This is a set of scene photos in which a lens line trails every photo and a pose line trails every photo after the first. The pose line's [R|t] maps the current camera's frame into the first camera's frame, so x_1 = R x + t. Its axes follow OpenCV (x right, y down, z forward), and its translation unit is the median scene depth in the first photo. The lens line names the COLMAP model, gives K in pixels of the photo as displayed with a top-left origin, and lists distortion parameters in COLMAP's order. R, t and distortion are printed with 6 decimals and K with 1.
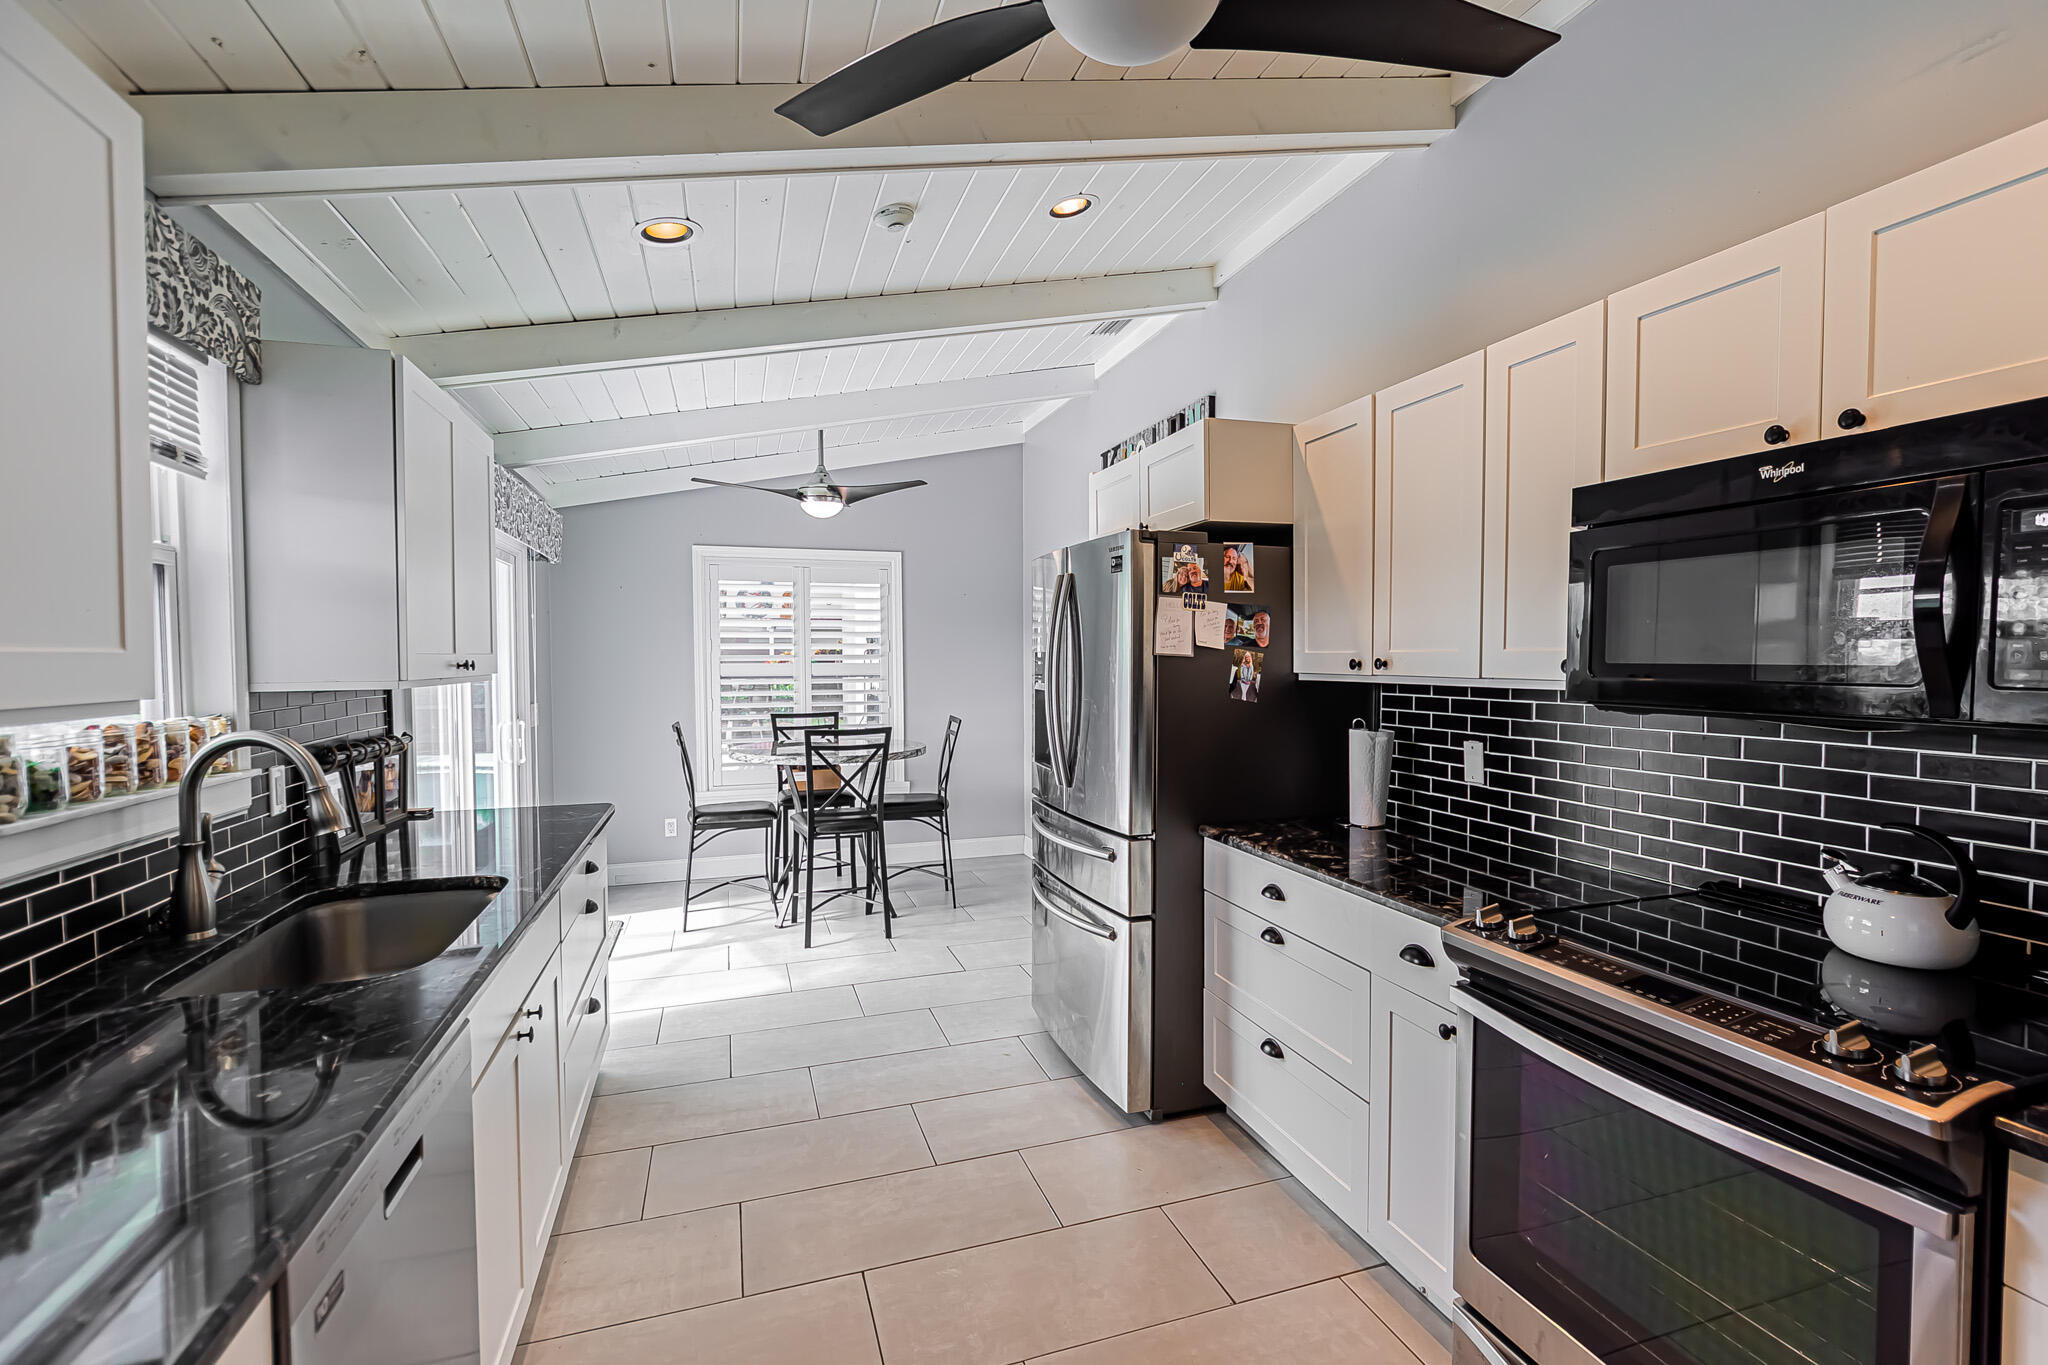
lens RADIAL K [[904.0, 0, 1035.8], [0, 904.0, 684.4], [0, 0, 1]] dist [-0.000590, -0.000067]
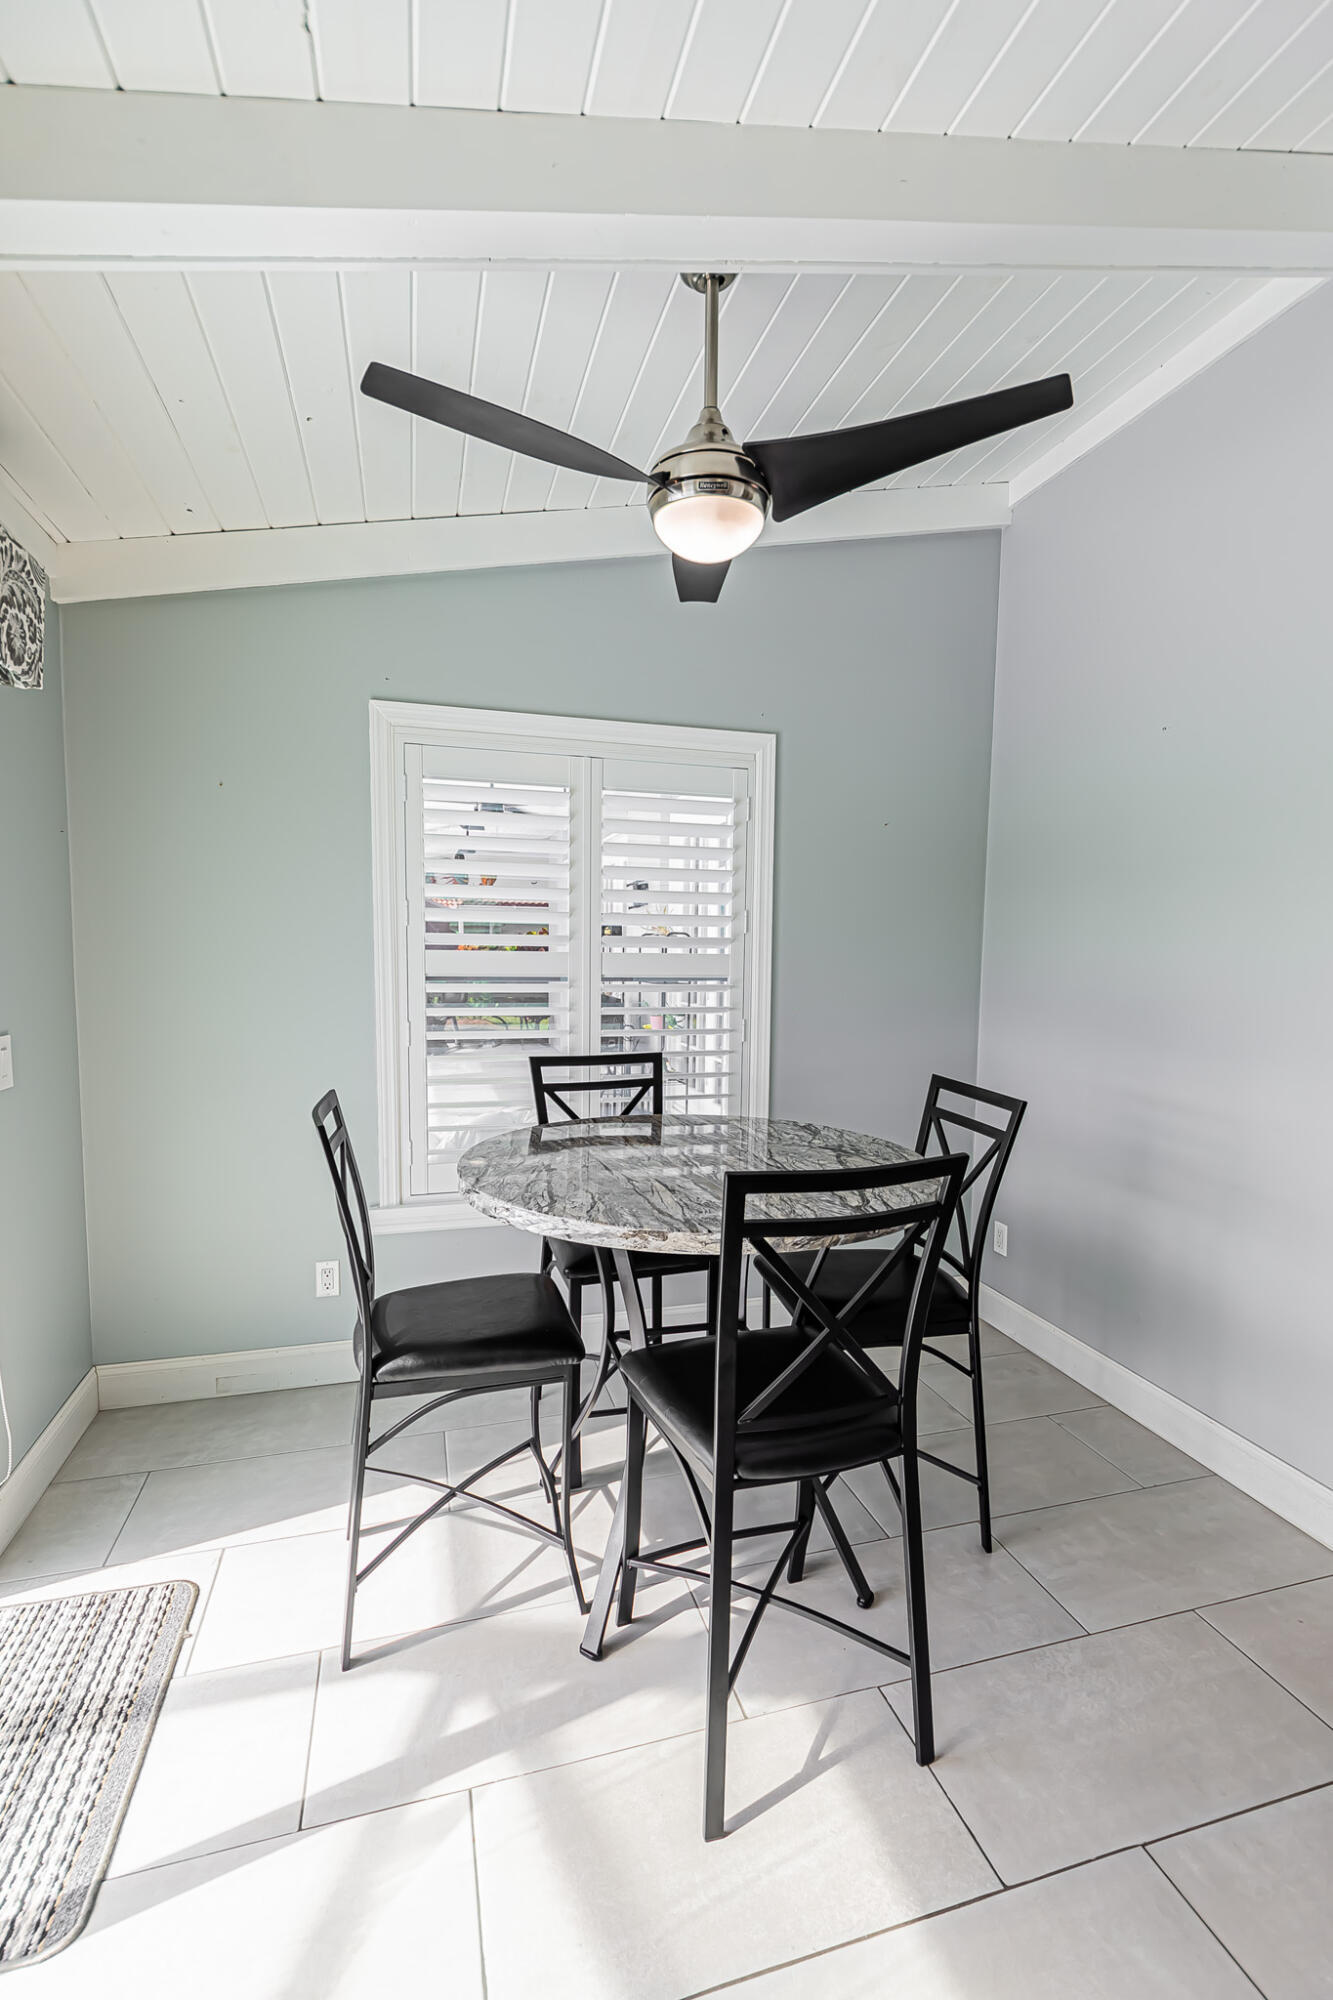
lens RADIAL K [[882.8, 0, 654.6], [0, 882.8, 1036.4], [0, 0, 1]] dist [-0.000590, -0.000067]
pose [[0.998446, 0.021552, -0.051385, -0.203922], [-0.018471, 0.998046, 0.059684, -0.006886], [0.052571, -0.058642, 0.996894, 0.539840]]
